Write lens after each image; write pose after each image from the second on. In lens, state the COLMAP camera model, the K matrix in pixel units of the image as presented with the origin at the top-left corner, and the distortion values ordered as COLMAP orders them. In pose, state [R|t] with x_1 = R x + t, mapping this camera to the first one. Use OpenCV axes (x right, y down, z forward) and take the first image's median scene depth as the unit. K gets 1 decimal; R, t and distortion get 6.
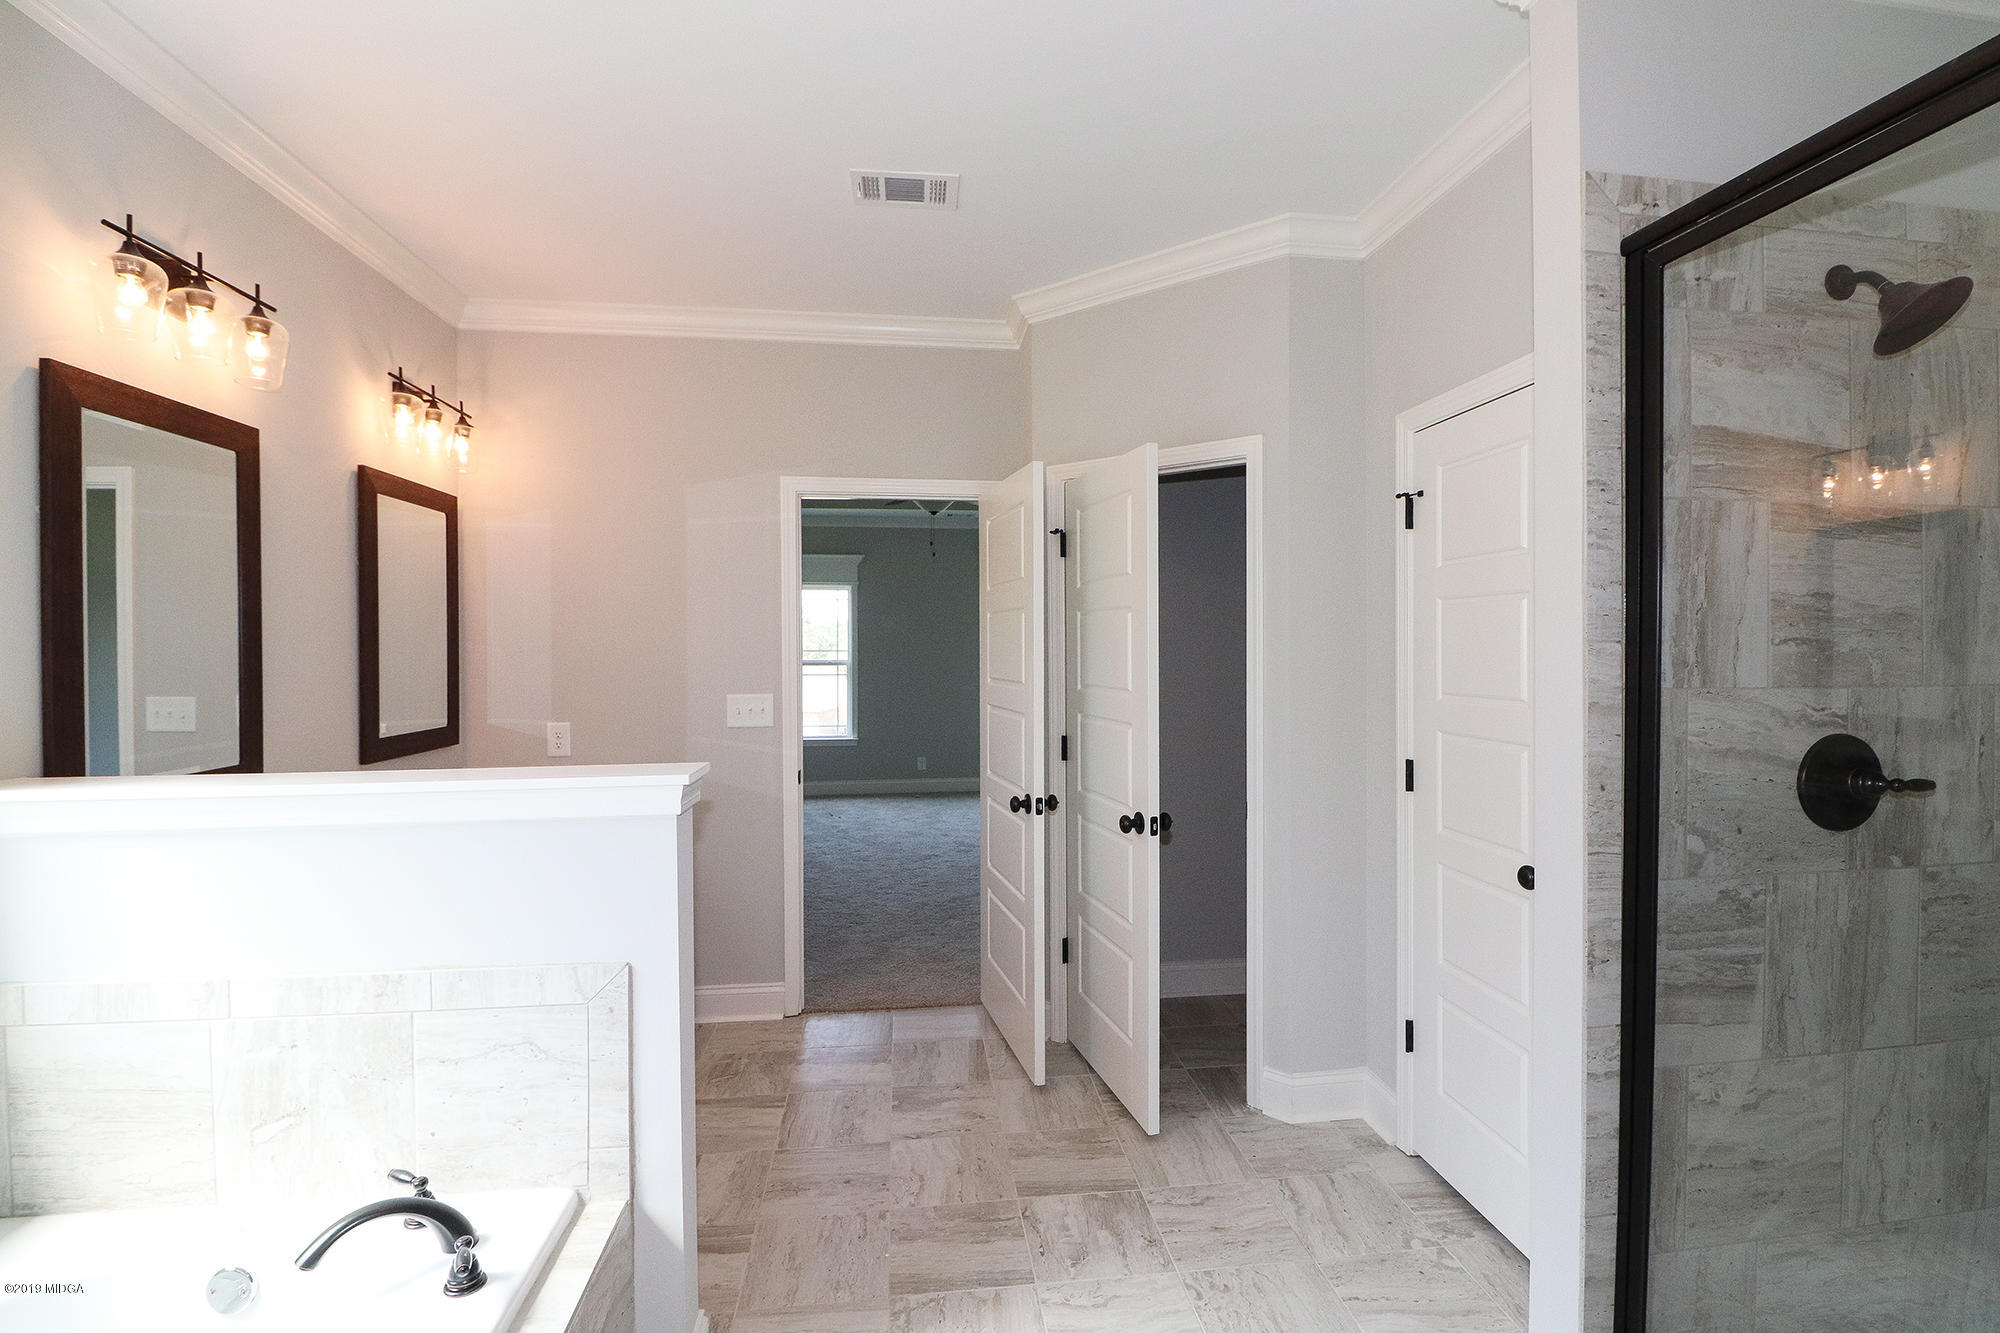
lens RADIAL K [[925.4, 0, 999.5], [0, 925.4, 661.4], [0, 0, 1]] dist [0.000787, -0.013060]
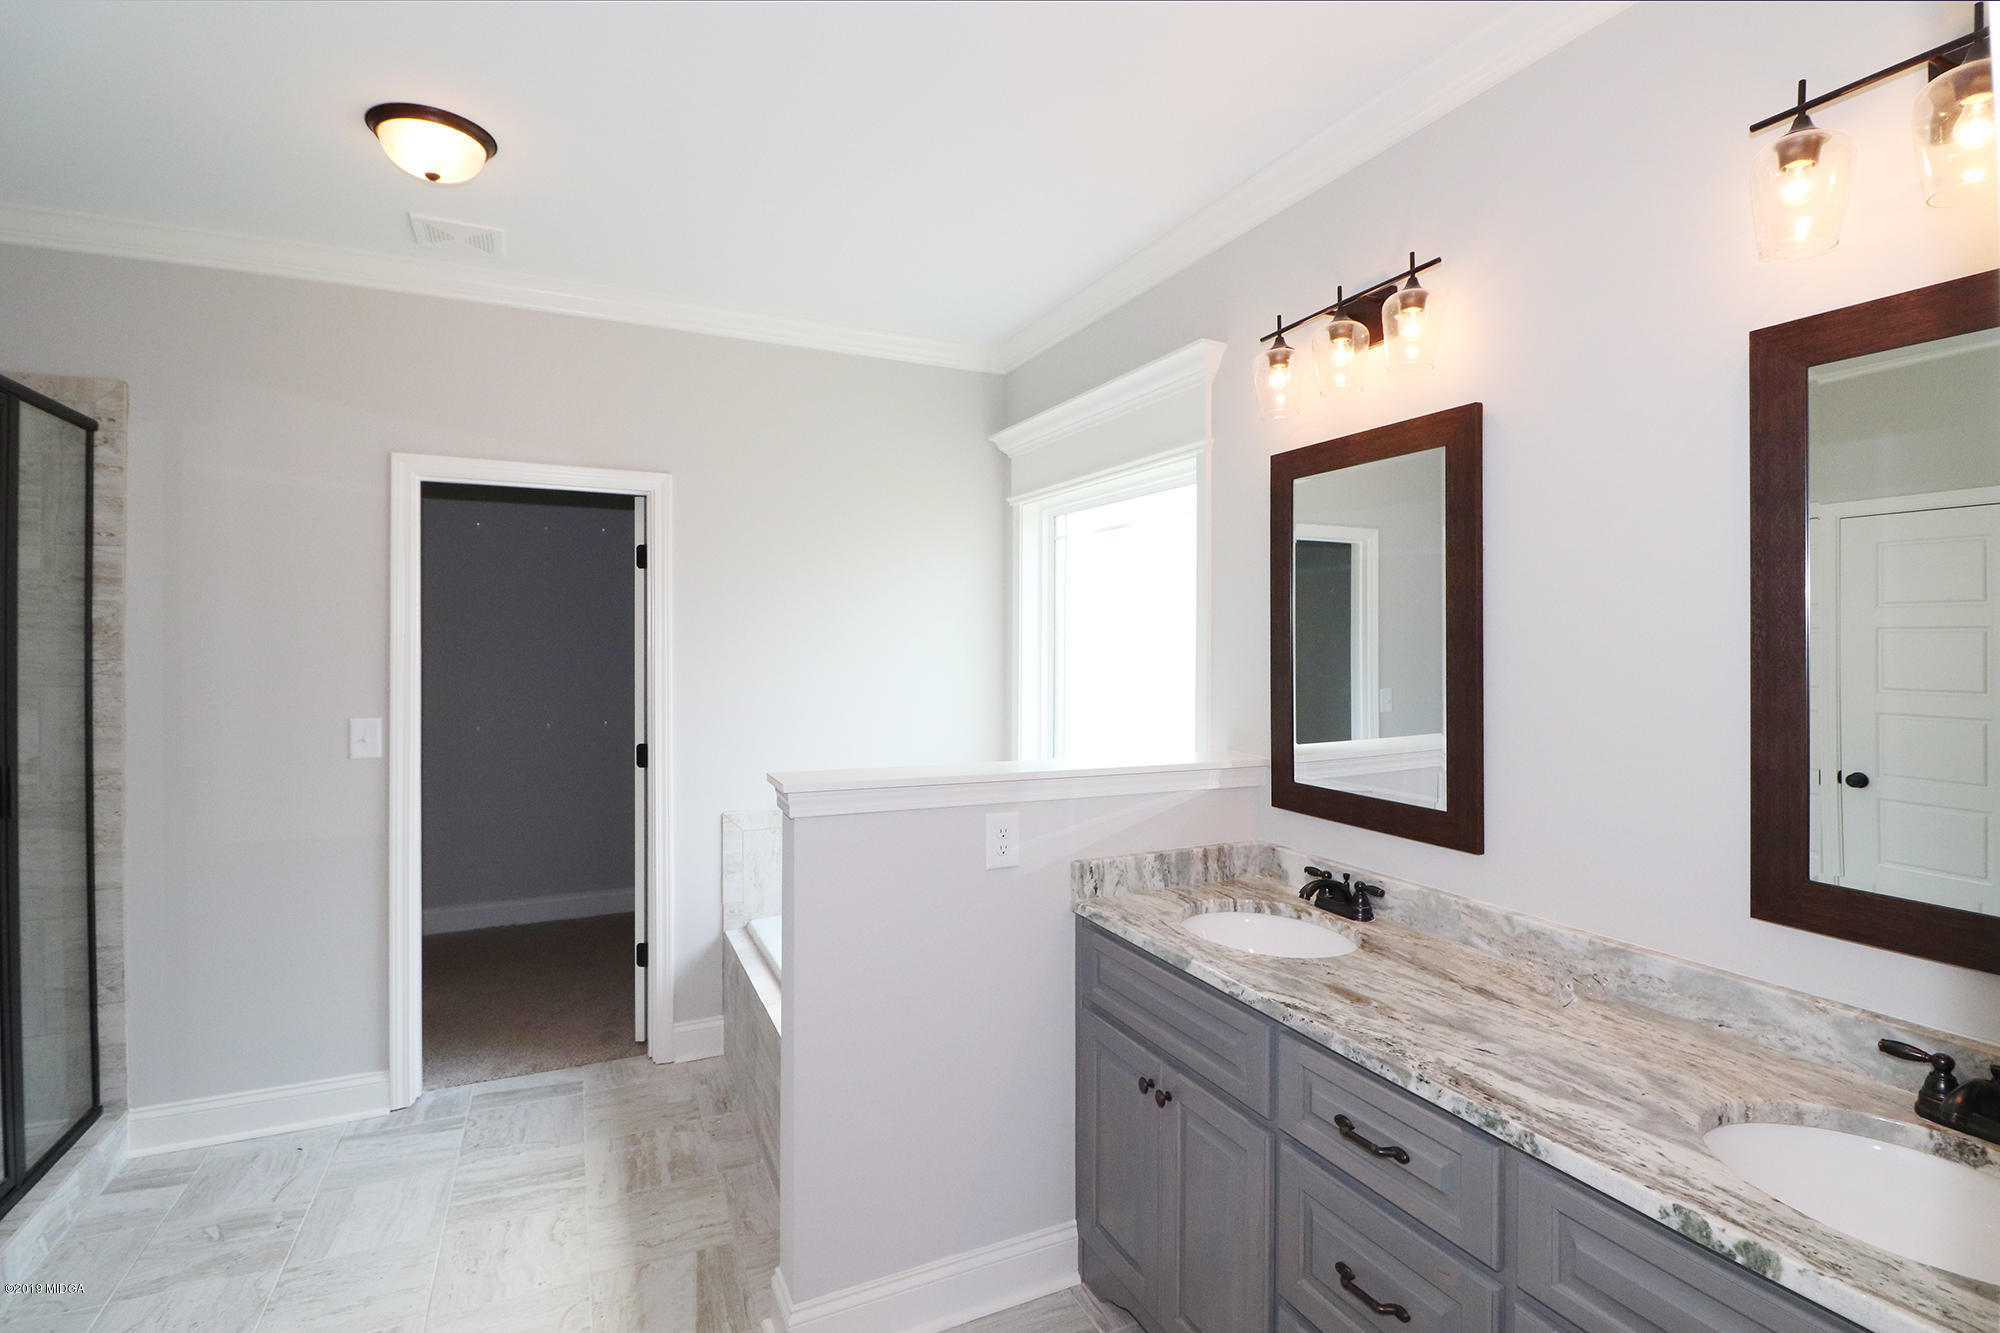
lens RADIAL K [[923.1, 0, 1023.6], [0, 923.1, 677.3], [0, 0, 1]] dist [-0.000343, -0.014466]
pose [[-0.938696, 0.010590, -0.344582, -0.166449], [-0.009544, 0.998347, 0.056680, -0.058804], [0.344613, 0.056494, -0.937043, 1.732212]]
